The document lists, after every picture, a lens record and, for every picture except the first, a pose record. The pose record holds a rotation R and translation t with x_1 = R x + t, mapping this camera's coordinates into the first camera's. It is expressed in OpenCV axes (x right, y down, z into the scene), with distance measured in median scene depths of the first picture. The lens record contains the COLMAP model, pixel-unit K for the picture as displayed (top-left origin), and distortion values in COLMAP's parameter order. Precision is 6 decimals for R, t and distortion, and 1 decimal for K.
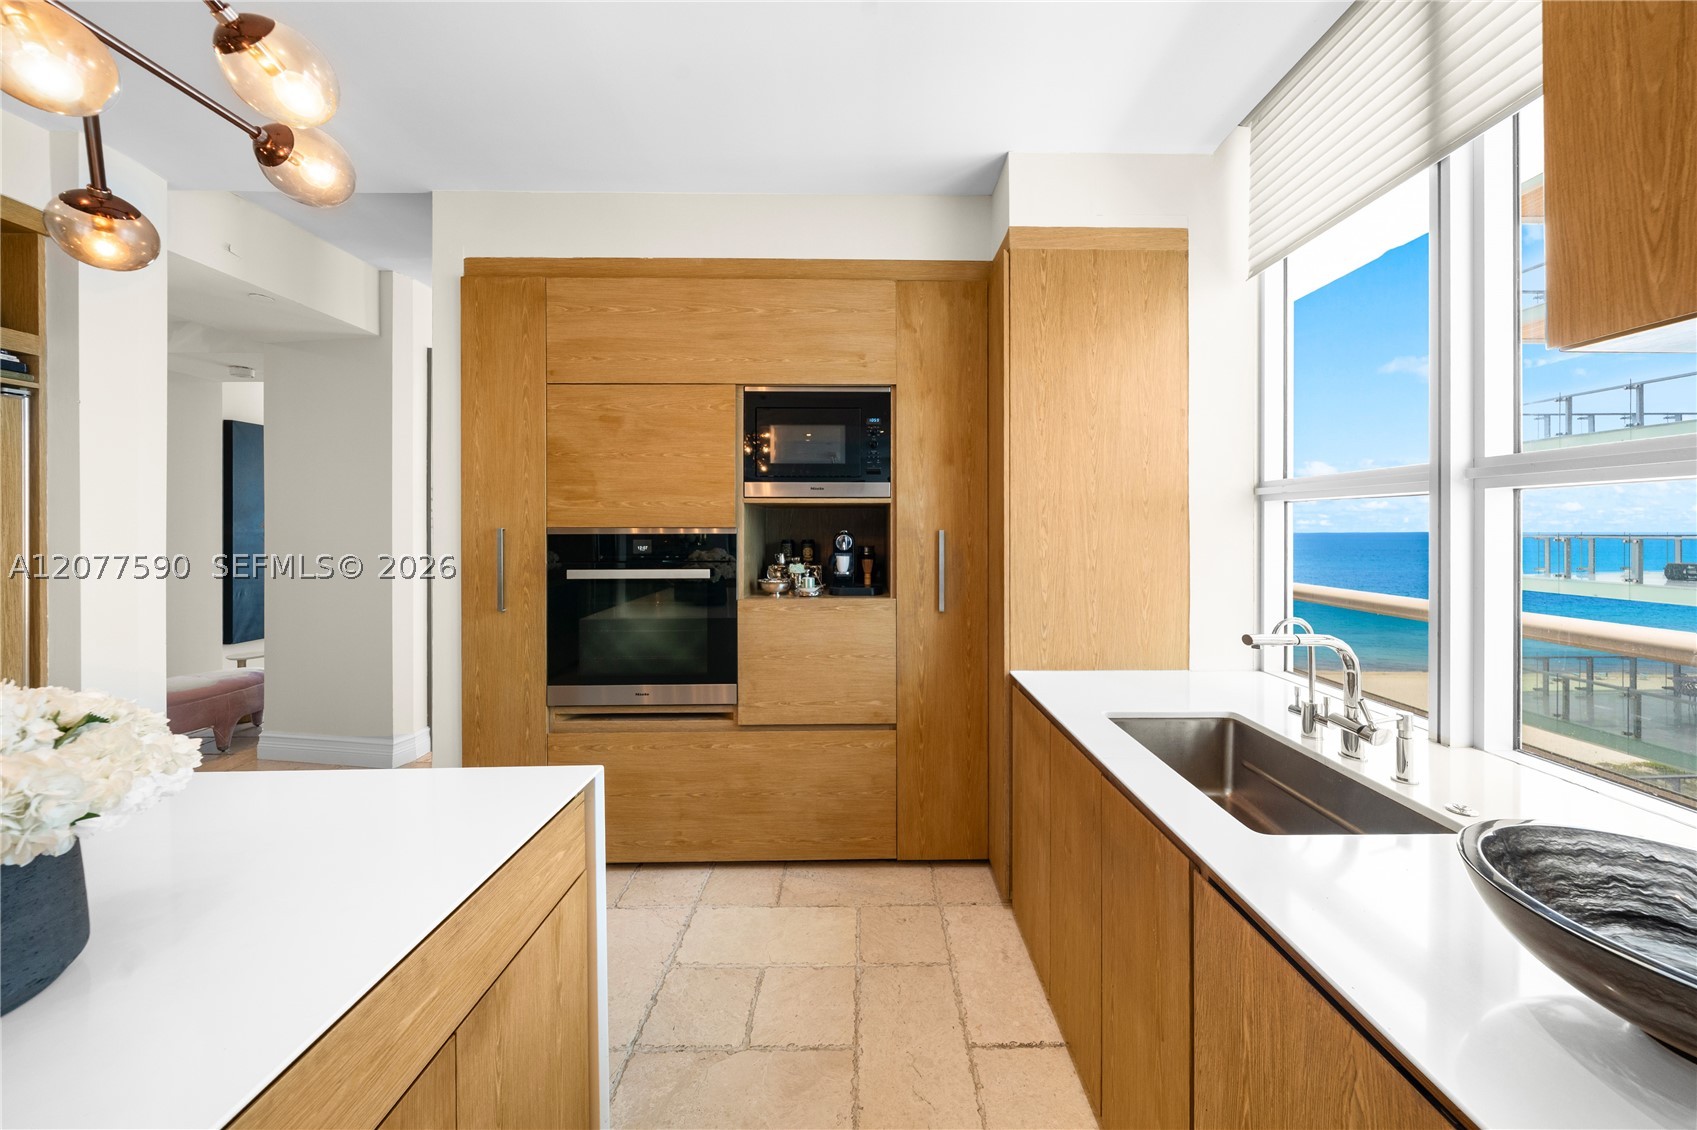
lens RADIAL K [[586.6, 0, 874.1], [0, 586.6, 531.1], [0, 0, 1]] dist [-0.003592, -0.000234]
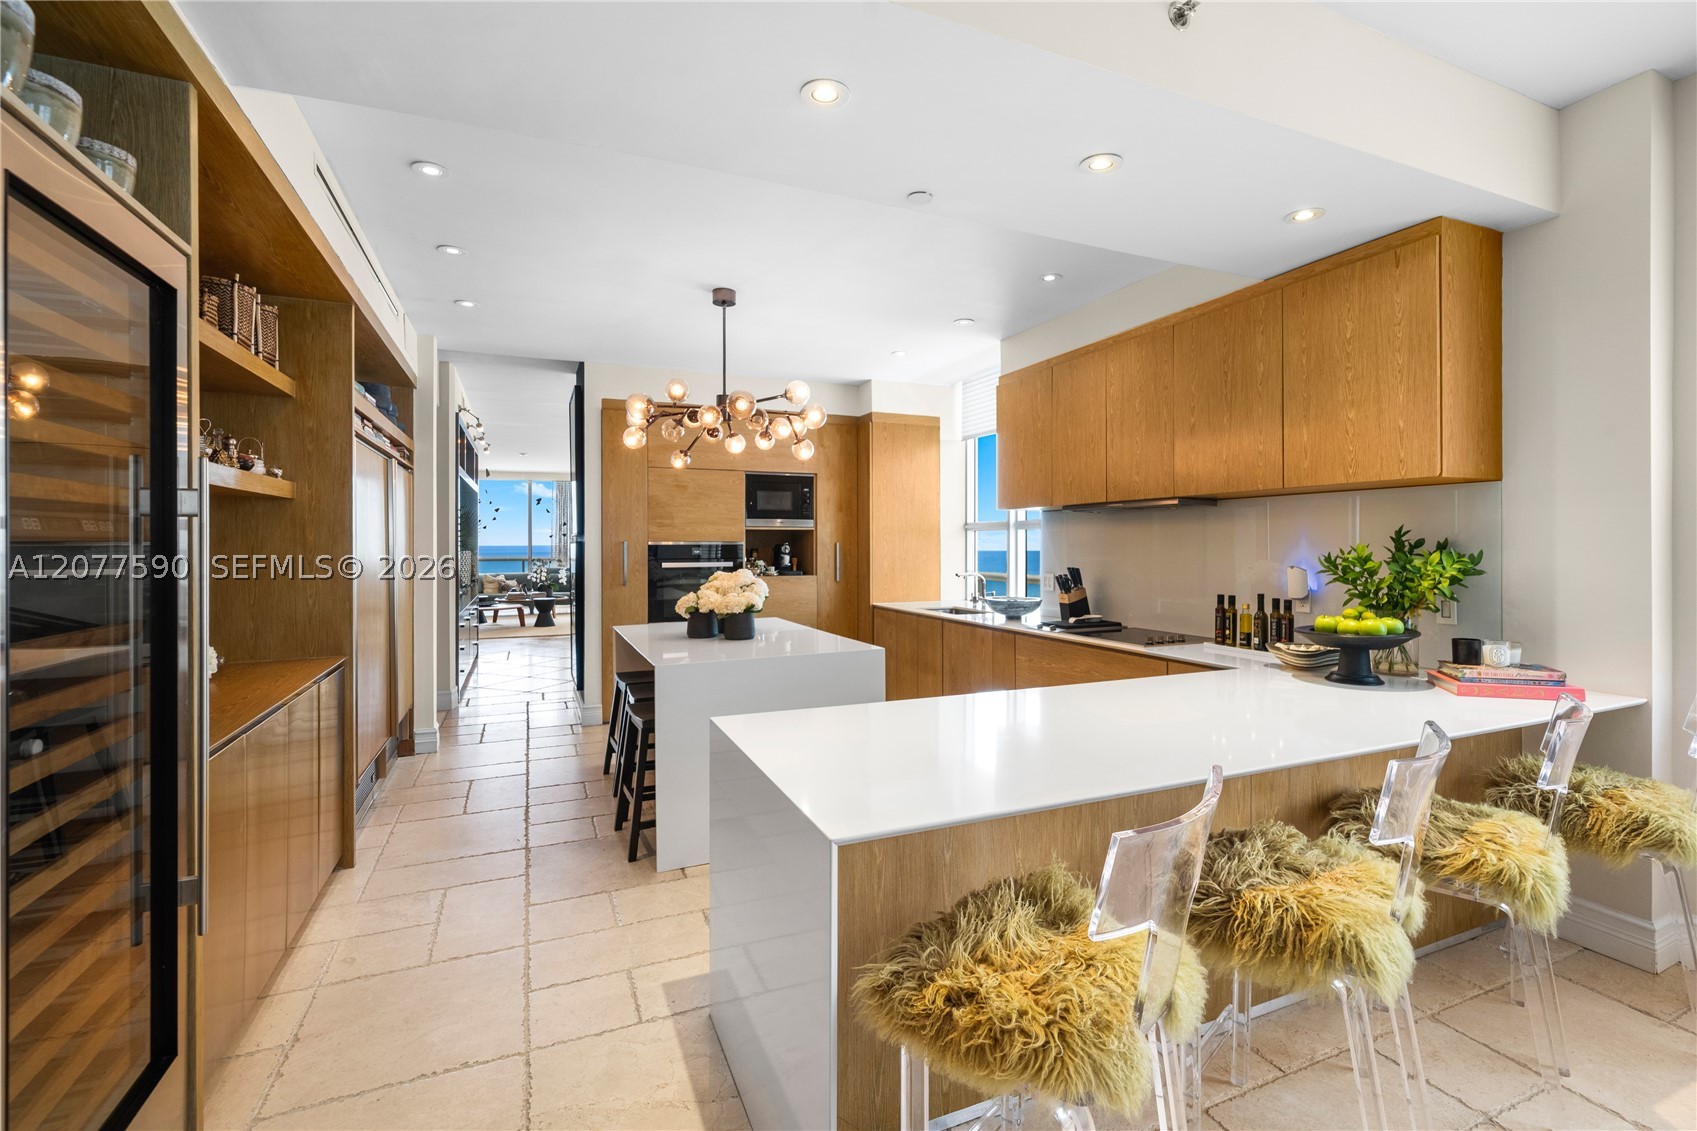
lens RADIAL K [[754.9, 0, 869.1], [0, 754.9, 544.2], [0, 0, 1]] dist [-0.001767, -0.000157]
pose [[0.918754, -0.001260, 0.394828, -0.872562], [0.004184, 0.999970, -0.006545, 0.021879], [-0.394808, 0.007665, 0.918732, -1.578738]]
